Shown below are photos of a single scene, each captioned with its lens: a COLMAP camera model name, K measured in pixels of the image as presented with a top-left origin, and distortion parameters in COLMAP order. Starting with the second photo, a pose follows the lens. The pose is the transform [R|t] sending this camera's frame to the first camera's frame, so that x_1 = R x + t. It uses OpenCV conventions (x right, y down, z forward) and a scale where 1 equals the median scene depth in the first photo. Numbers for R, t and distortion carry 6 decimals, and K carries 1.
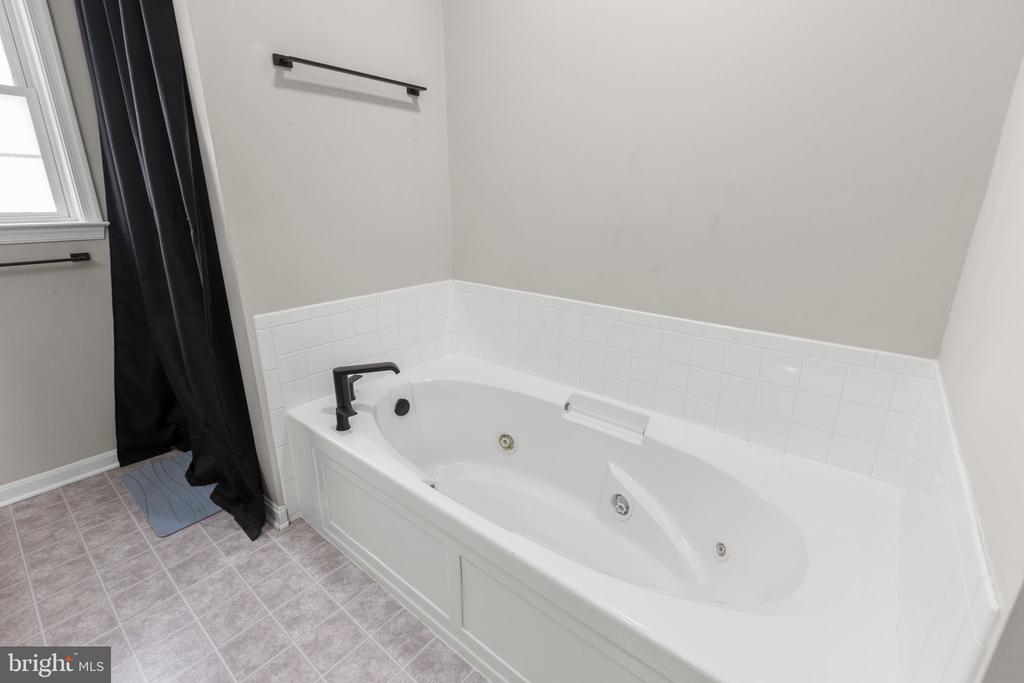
lens RADIAL K [[460.8, 0, 512.6], [0, 460.8, 329.6], [0, 0, 1]] dist [-0.015699, -0.000246]
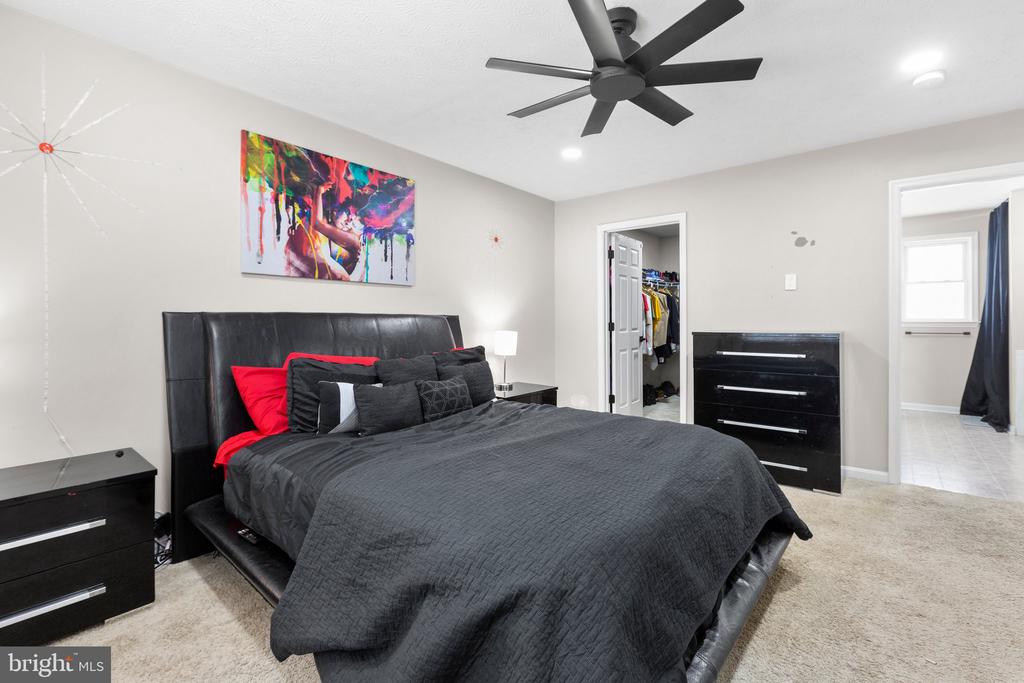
lens RADIAL K [[460.8, 0, 512.6], [0, 460.8, 329.6], [0, 0, 1]] dist [-0.015699, -0.000246]
pose [[-0.006983, 0.007441, -0.999948, 1.881568], [-0.292282, 0.956288, 0.009157, 0.615643], [0.956307, 0.292330, -0.004503, -1.690418]]
